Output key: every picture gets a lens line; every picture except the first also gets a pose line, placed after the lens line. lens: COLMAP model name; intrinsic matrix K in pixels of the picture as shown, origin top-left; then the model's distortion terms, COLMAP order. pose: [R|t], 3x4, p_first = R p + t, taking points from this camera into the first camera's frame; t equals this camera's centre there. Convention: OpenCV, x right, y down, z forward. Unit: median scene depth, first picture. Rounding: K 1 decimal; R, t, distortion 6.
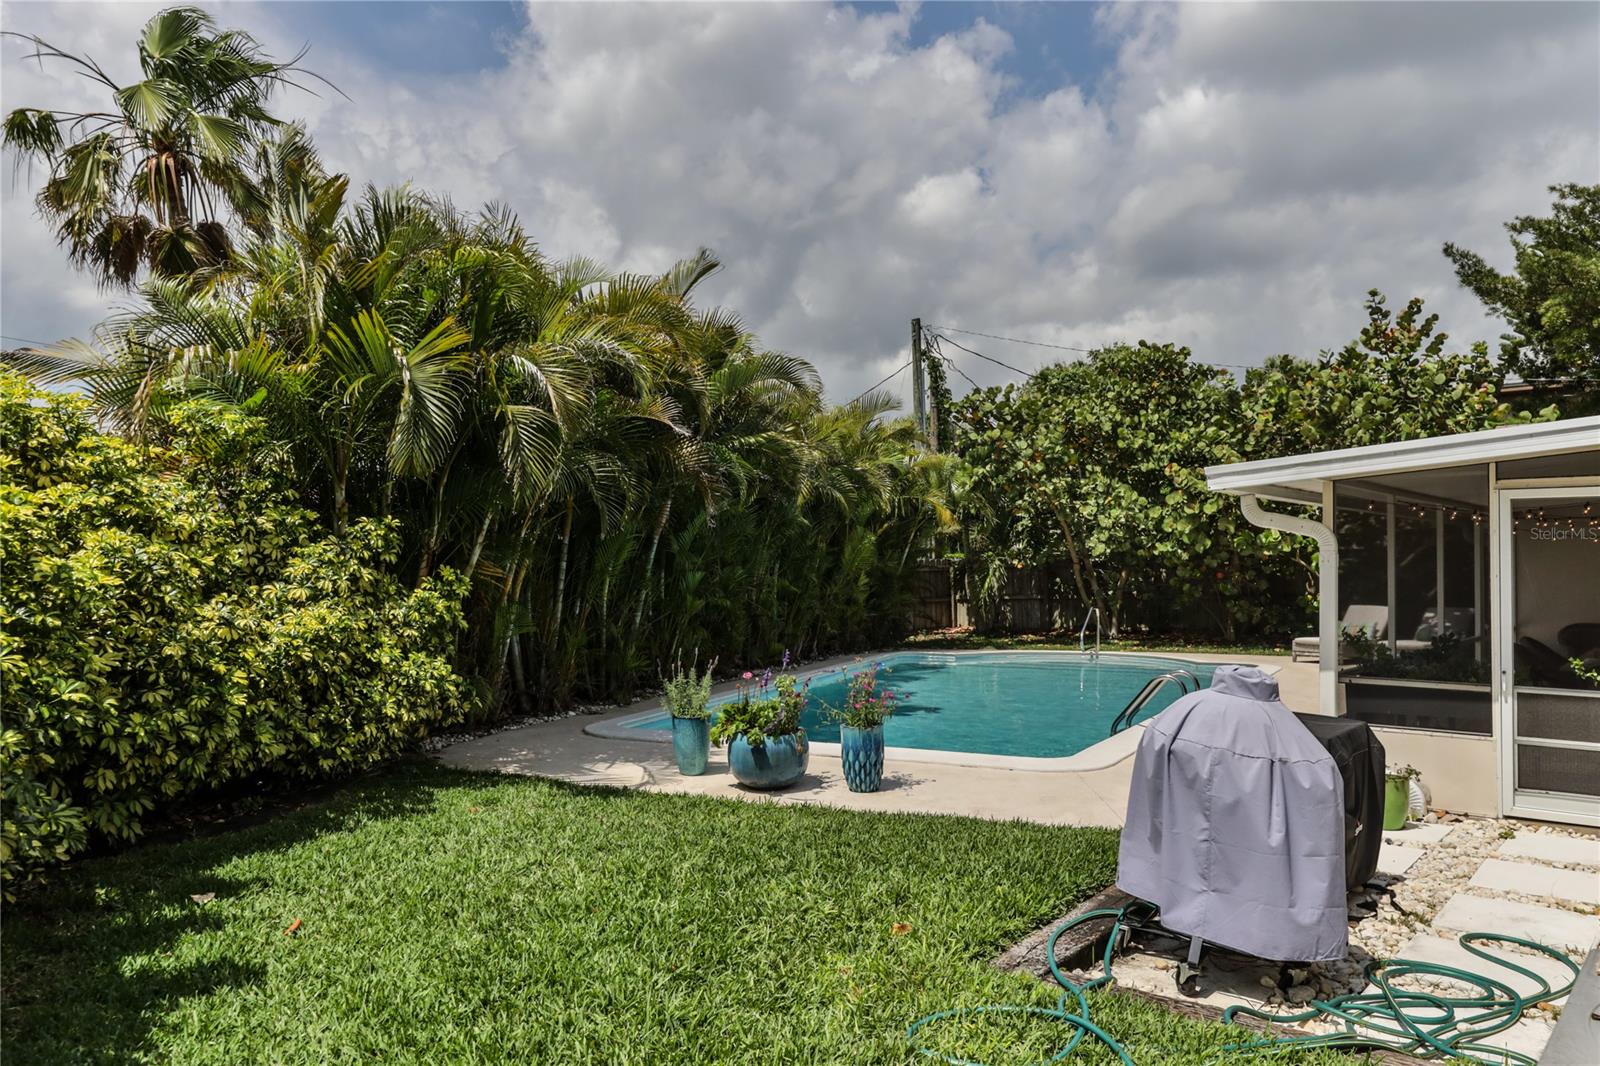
lens RADIAL K [[1097.2, 0, 800.0], [0, 1097.2, 533.0], [0, 0, 1]] dist [0.002308, 0.001436]
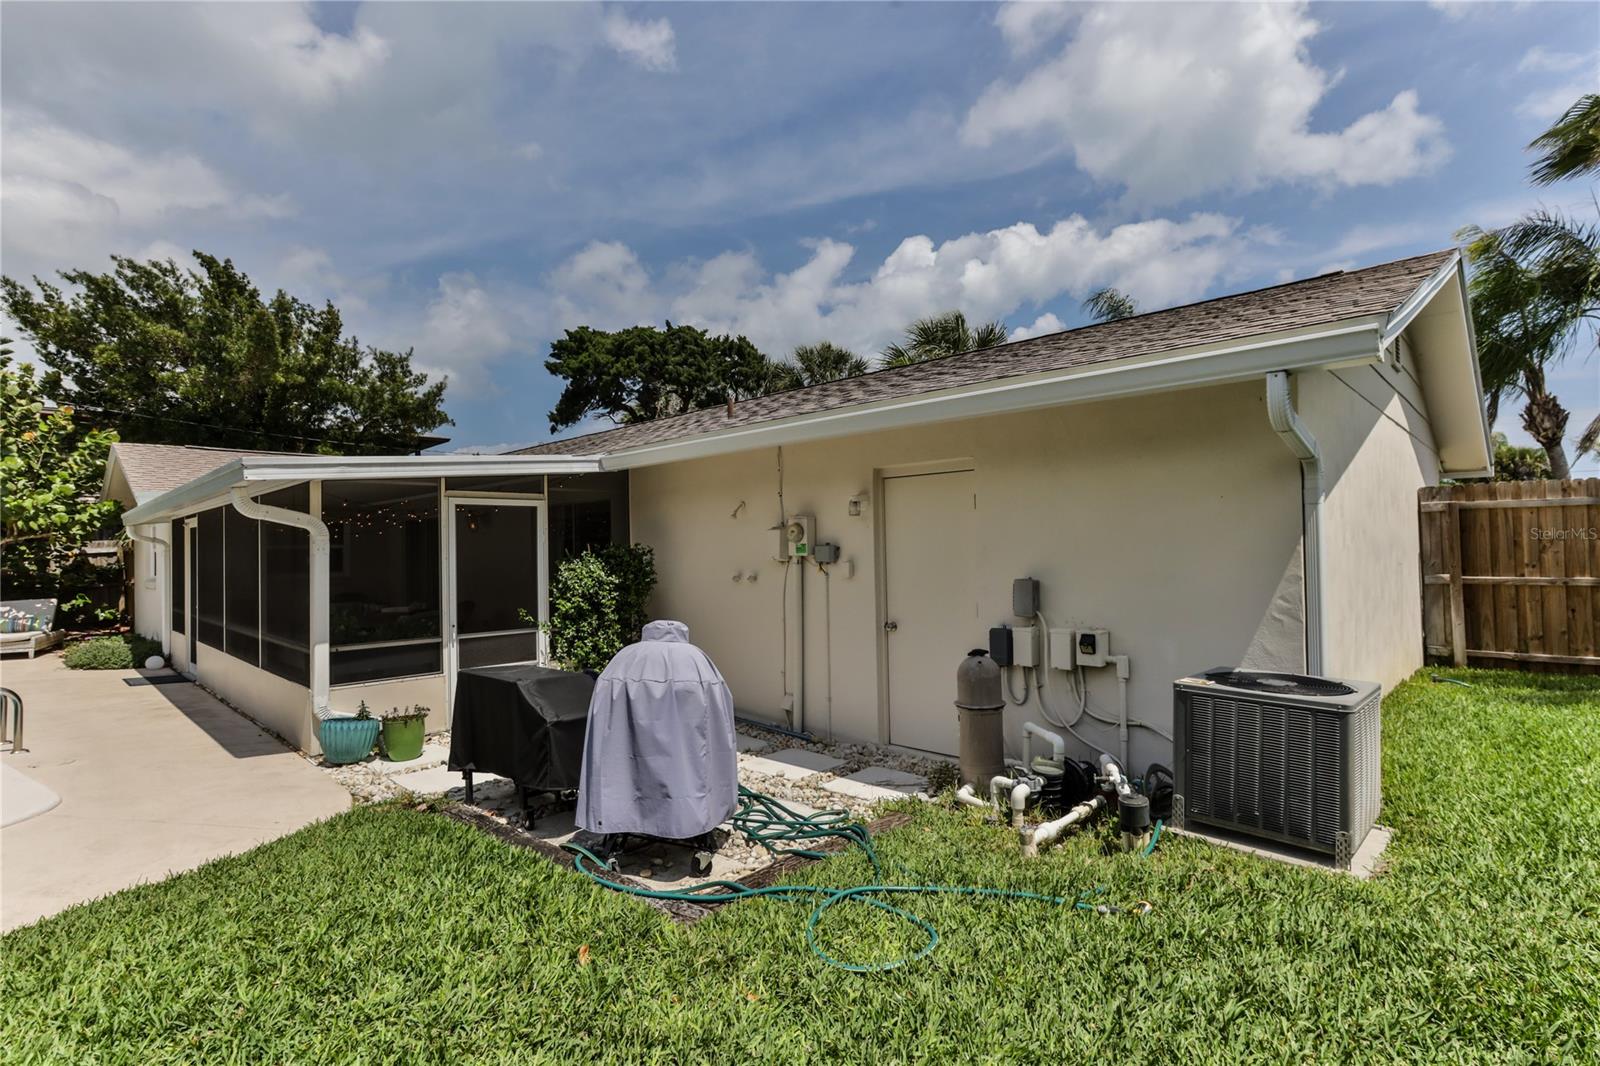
lens RADIAL K [[772.4, 0, 757.3], [0, 772.4, 533.5], [0, 0, 1]] dist [-0.000115, 0.000920]
pose [[0.073656, 0.019630, 0.997091, -0.123656], [-0.009975, 0.999771, -0.018946, 0.008395], [-0.997234, -0.008550, 0.073835, 0.200982]]
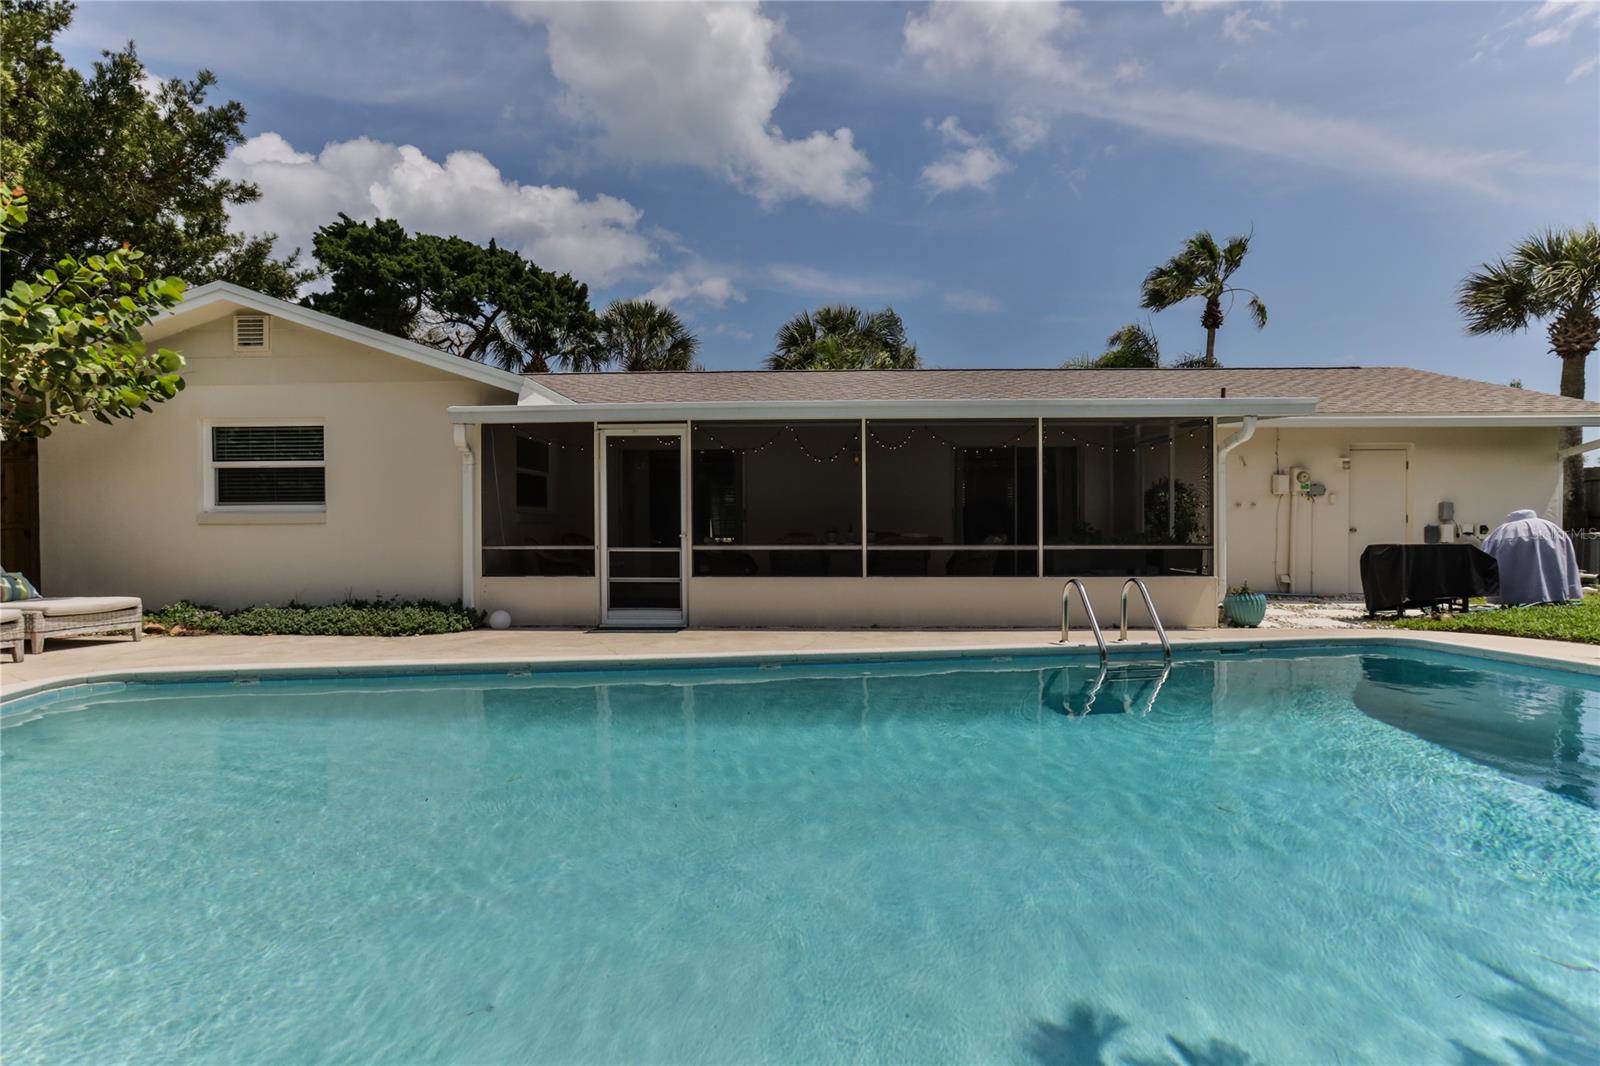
lens RADIAL K [[767.0, 0, 832.4], [0, 767.0, 532.6], [0, 0, 1]] dist [-0.031661, 0.022132]
pose [[-0.636171, -0.011228, 0.771466, -0.011998], [-0.019709, 0.999804, -0.001702, 0.049391], [-0.771296, -0.016287, -0.636268, 0.821156]]
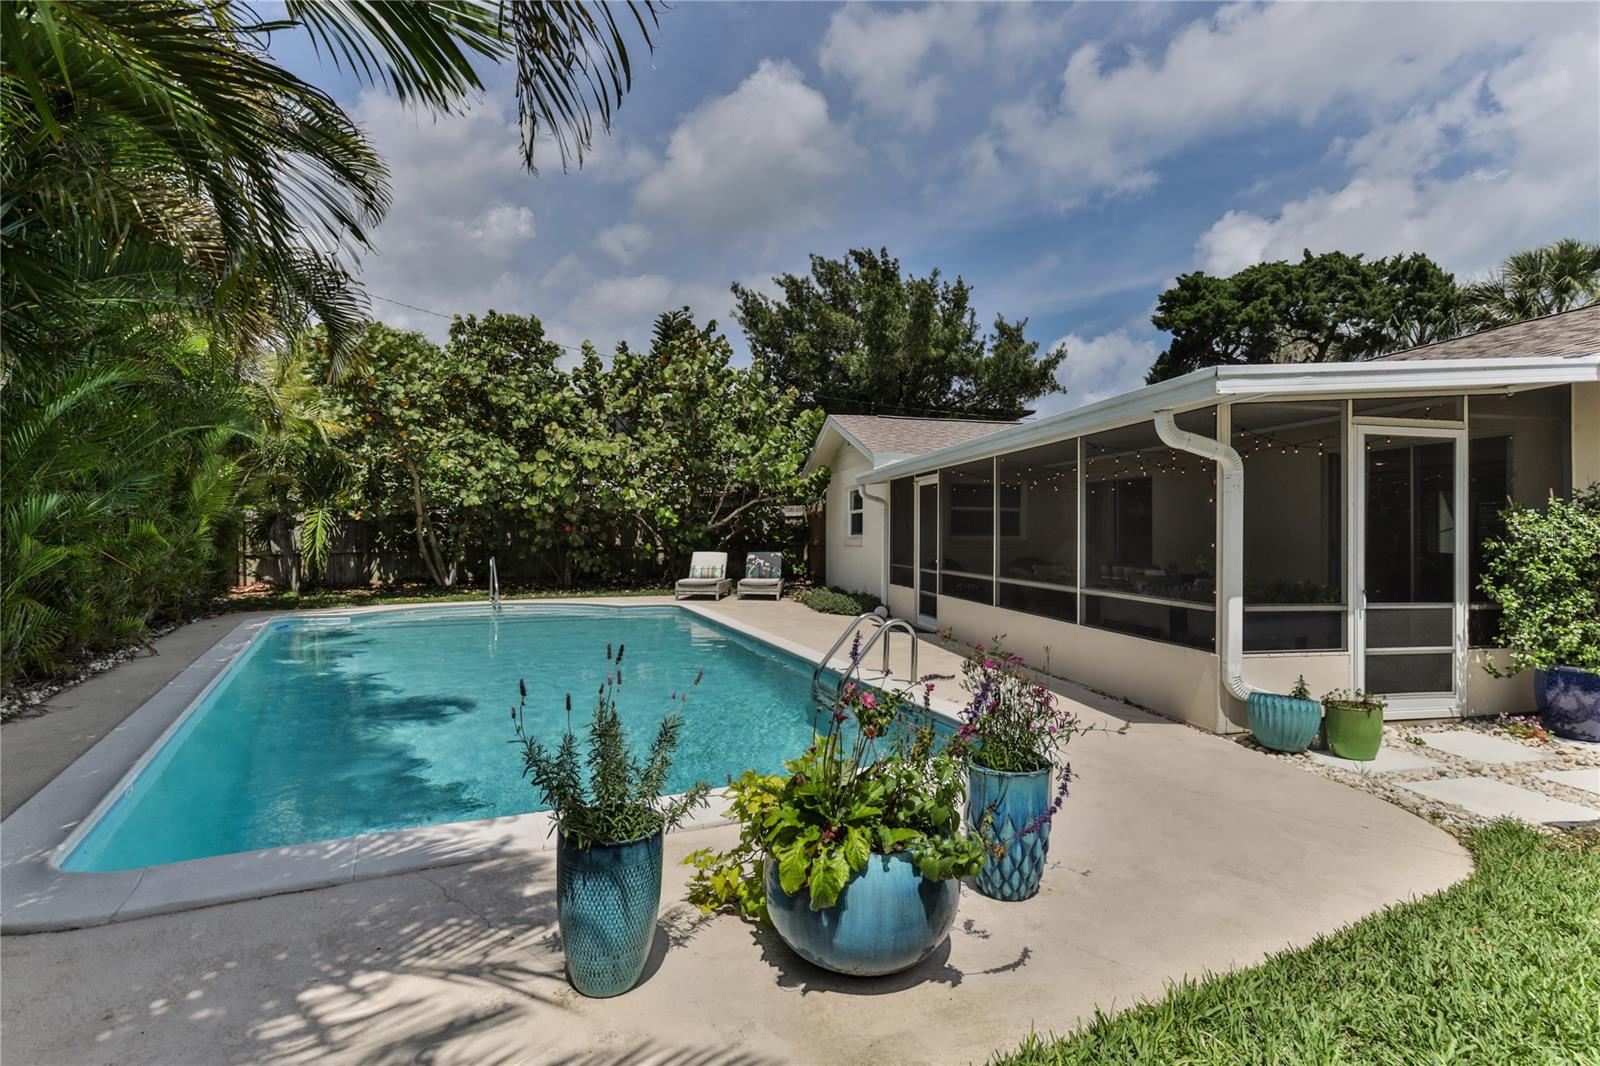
lens RADIAL K [[769.4, 0, 800.0], [0, 769.4, 533.0], [0, 0, 1]] dist [-0.004131, 0.001407]
pose [[0.602818, 0.007581, 0.797842, -0.116883], [-0.030301, 0.999451, 0.013398, 0.028388], [-0.797303, -0.032252, 0.602717, 0.371043]]
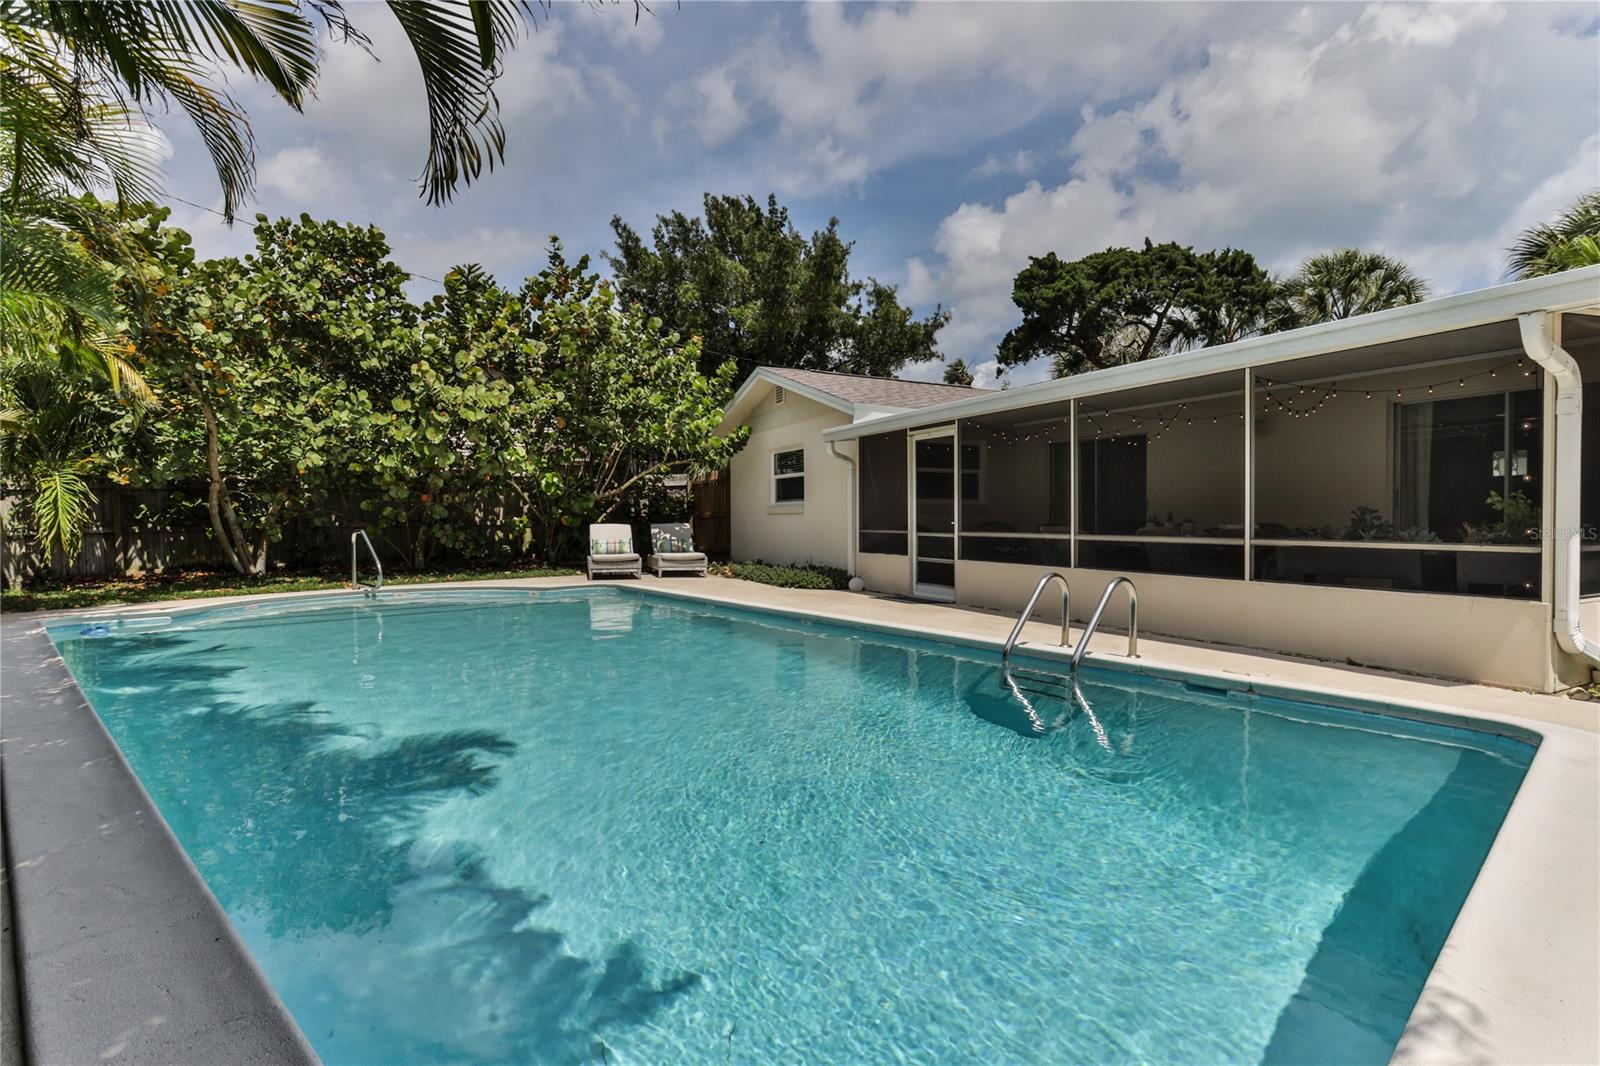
lens RADIAL K [[769.4, 0, 800.0], [0, 769.4, 533.0], [0, 0, 1]] dist [-0.004131, 0.001407]
pose [[0.364246, -0.020101, 0.931086, -0.113271], [-0.023310, 0.999257, 0.030692, 0.045976], [-0.931011, -0.032883, 0.363507, 0.531572]]
